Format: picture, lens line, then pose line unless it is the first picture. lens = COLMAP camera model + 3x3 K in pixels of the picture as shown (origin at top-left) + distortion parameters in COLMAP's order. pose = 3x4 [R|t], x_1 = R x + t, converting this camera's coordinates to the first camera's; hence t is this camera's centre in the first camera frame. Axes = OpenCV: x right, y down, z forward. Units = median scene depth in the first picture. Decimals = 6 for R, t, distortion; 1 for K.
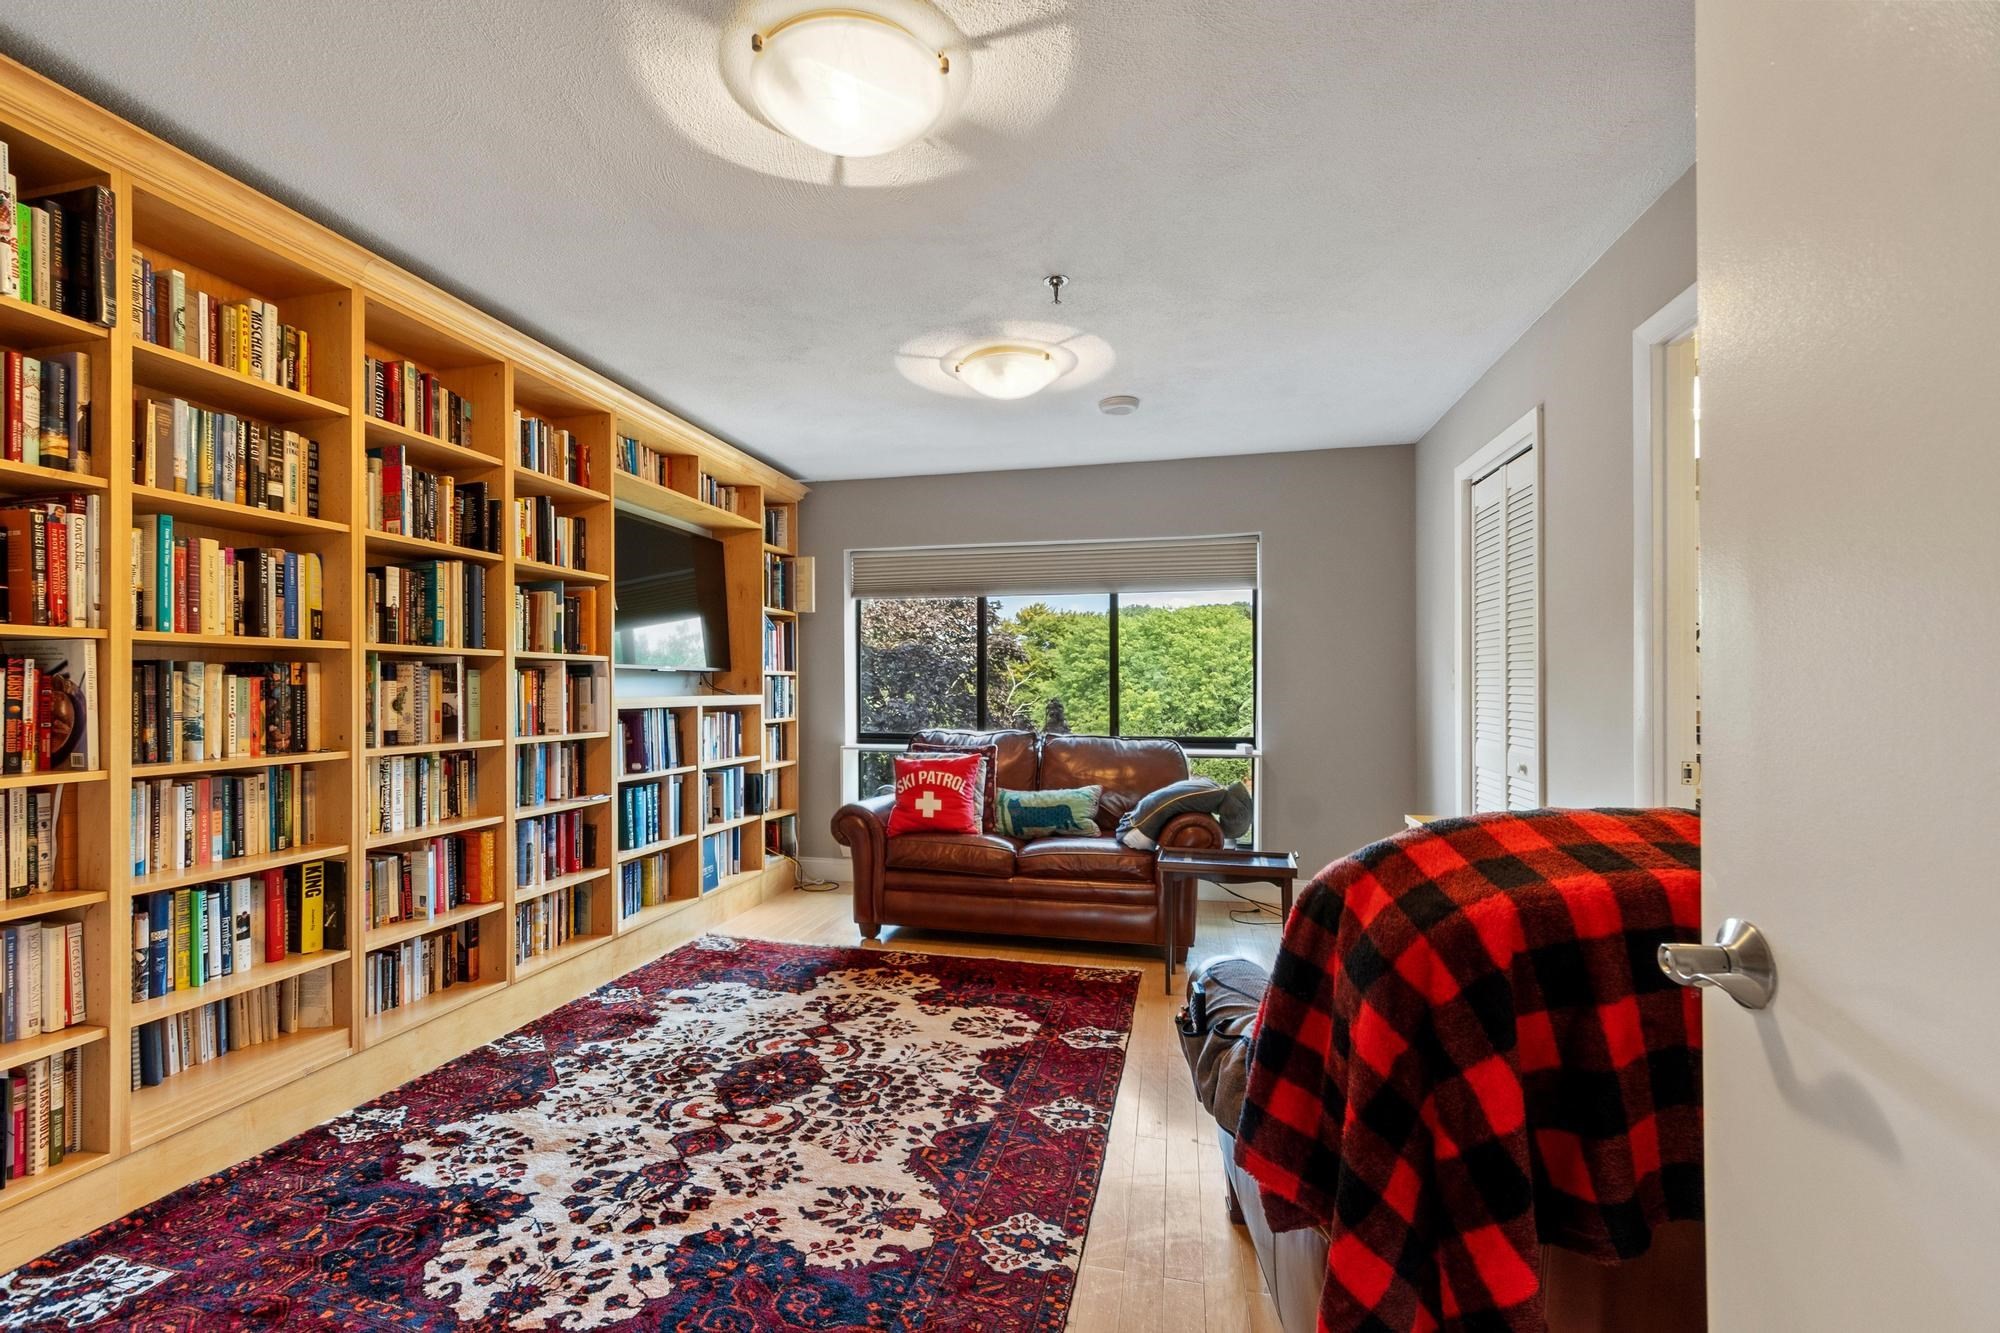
lens RADIAL K [[877.8, 0, 948.4], [0, 877.8, 685.6], [0, 0, 1]] dist [0.003869, -0.001517]
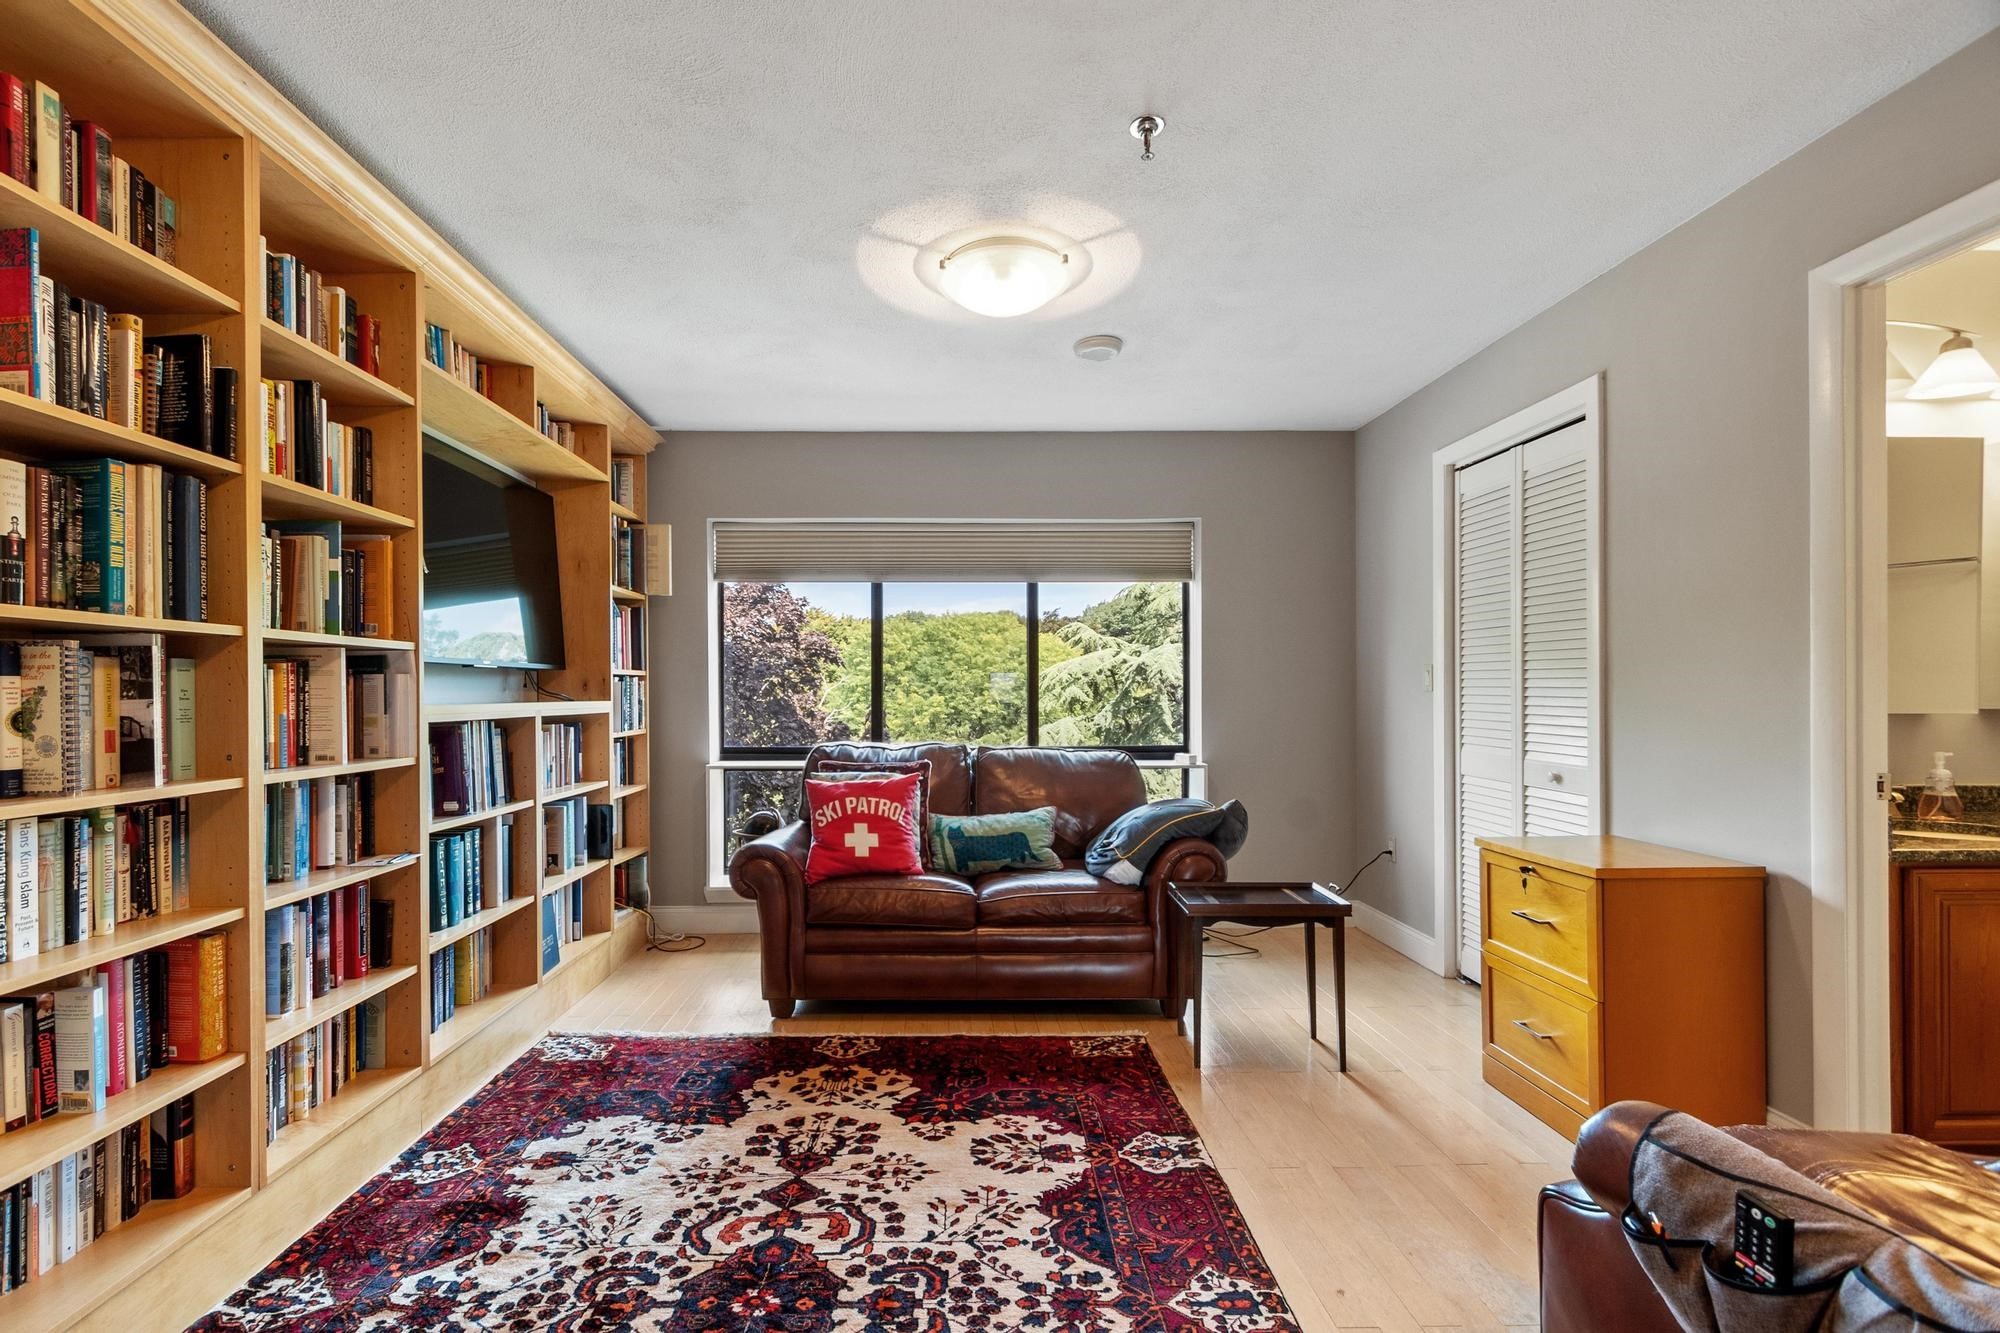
lens RADIAL K [[877.8, 0, 950.6], [0, 877.8, 692.6], [0, 0, 1]] dist [0.003869, -0.001517]
pose [[0.966057, -0.002050, 0.258320, -0.215953], [0.001590, 0.999997, 0.001991, 0.004077], [-0.258323, -0.001512, 0.966057, 0.331653]]
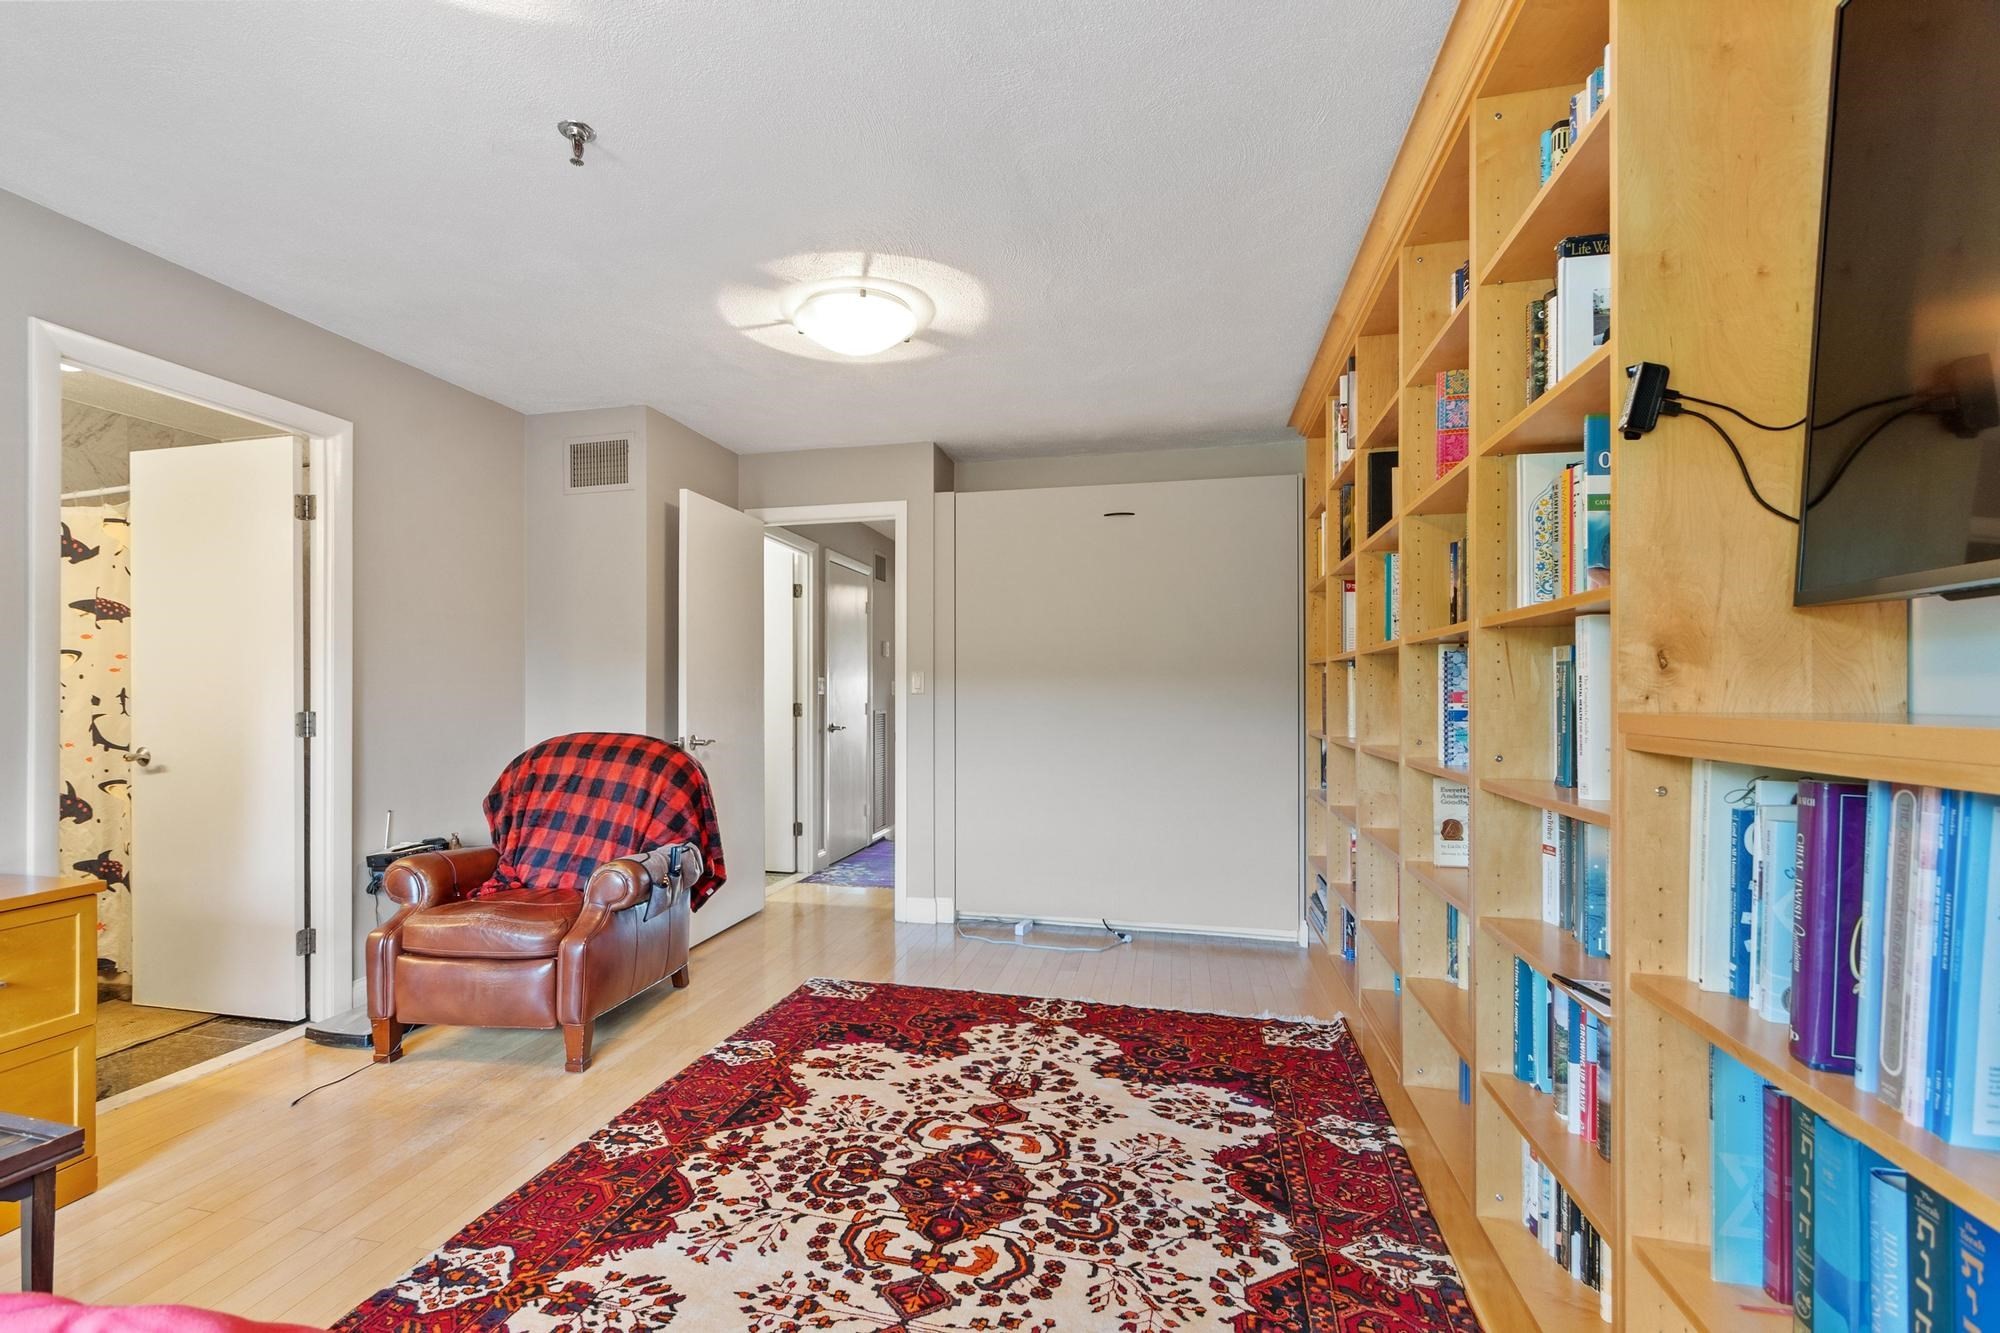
lens RADIAL K [[877.8, 0, 961.4], [0, 877.8, 692.2], [0, 0, 1]] dist [0.003869, -0.001517]
pose [[-0.999856, 0.004149, -0.016443, -0.178802], [0.004227, 0.999980, -0.004736, 0.007845], [0.016423, -0.004805, -0.999854, 1.679266]]
